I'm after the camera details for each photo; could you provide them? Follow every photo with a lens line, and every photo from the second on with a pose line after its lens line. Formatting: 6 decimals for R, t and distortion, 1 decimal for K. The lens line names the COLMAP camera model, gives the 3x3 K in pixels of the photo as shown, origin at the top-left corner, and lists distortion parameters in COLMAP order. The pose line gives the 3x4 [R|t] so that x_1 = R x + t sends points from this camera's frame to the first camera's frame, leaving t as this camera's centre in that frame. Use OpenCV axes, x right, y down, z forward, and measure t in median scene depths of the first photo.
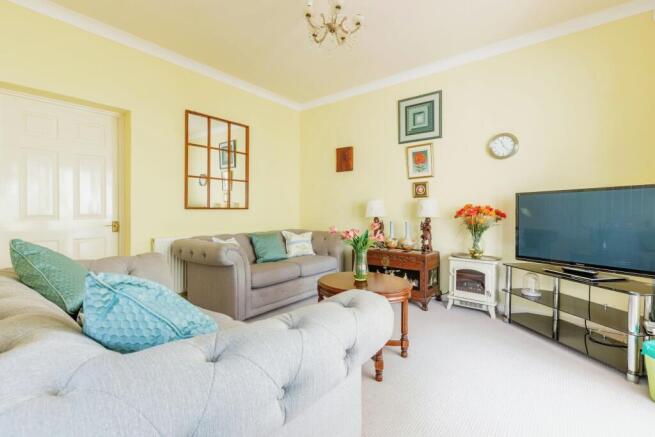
lens RADIAL K [[300.1, 0, 328.2], [0, 300.1, 214.6], [0, 0, 1]] dist [0.004302, 0.000822]
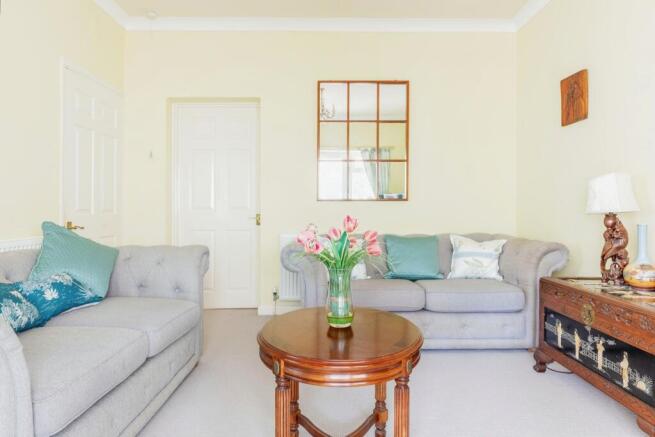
lens RADIAL K [[389.7, 0, 329.2], [0, 389.7, 216.7], [0, 0, 1]] dist [-0.009644, -0.001109]
pose [[0.629153, 0.014897, -0.777138, 0.322313], [-0.015455, 0.999858, 0.006655, 0.015507], [0.777127, 0.007824, 0.629295, 0.298230]]
